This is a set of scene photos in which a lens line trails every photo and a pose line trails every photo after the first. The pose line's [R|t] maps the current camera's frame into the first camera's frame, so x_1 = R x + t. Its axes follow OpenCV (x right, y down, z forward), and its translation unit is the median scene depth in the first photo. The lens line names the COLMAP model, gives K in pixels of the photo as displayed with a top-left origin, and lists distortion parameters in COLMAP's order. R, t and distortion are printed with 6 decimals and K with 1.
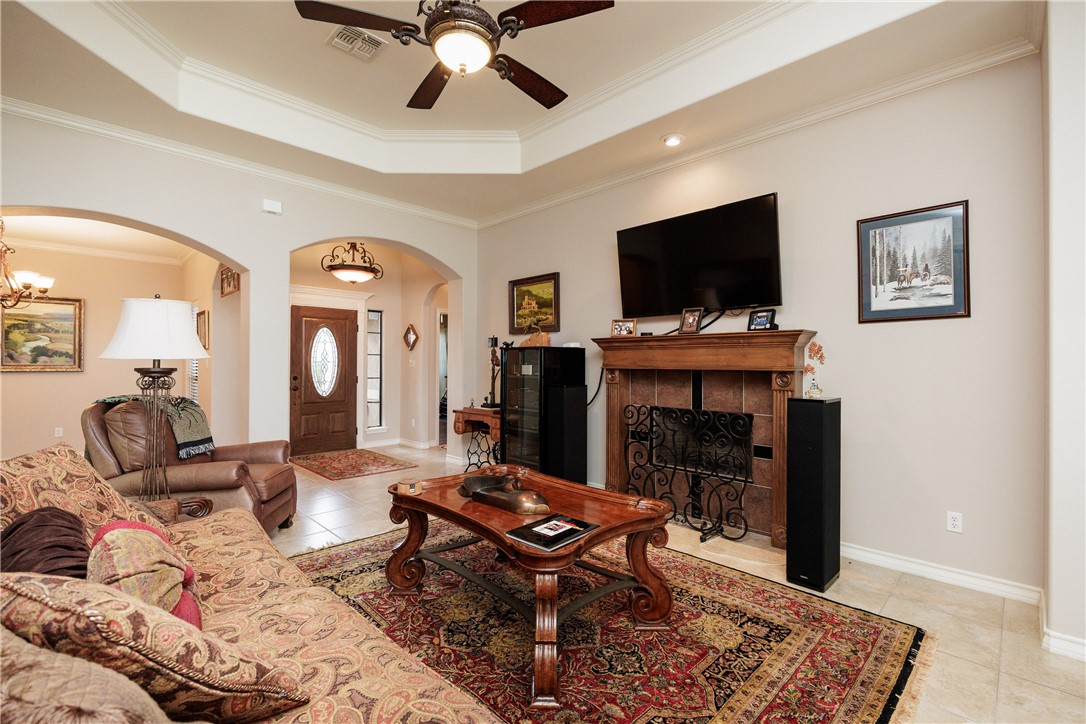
lens RADIAL K [[485.7, 0, 542.5], [0, 485.7, 356.6], [0, 0, 1]] dist [0.006579, -0.000952]
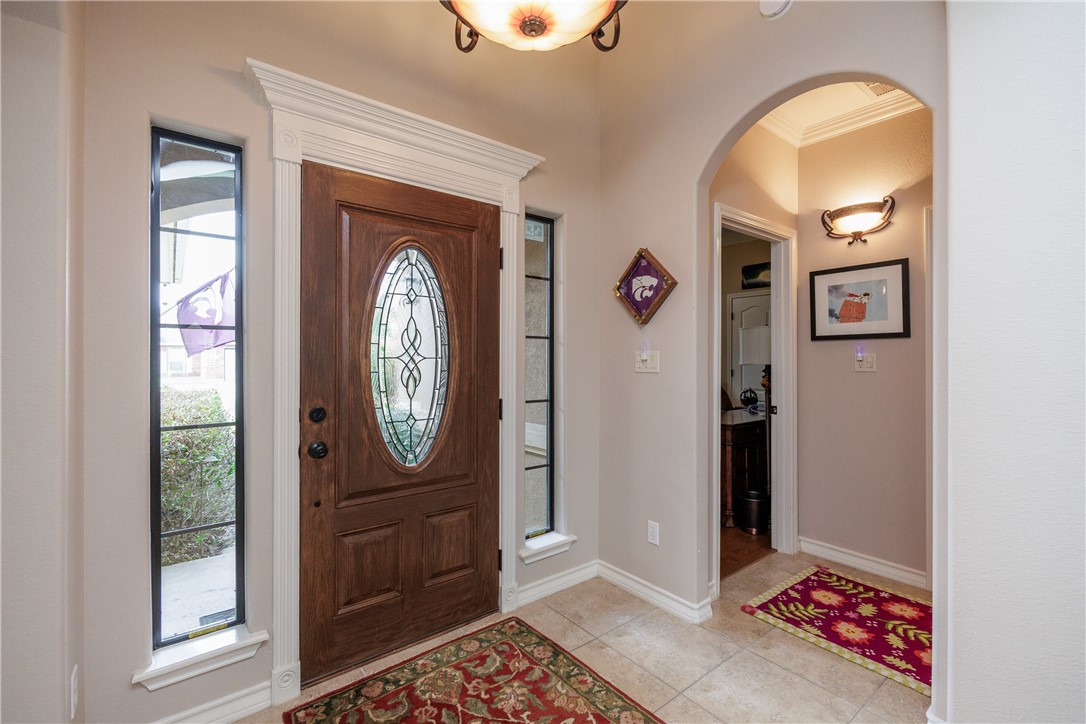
lens RADIAL K [[485.7, 0, 544.5], [0, 485.7, 347.3], [0, 0, 1]] dist [0.006579, -0.000952]
pose [[0.992293, -0.009111, -0.123579, -0.308100], [0.008753, 0.999956, -0.003437, 0.005305], [0.123605, 0.002329, 0.992329, 0.664828]]
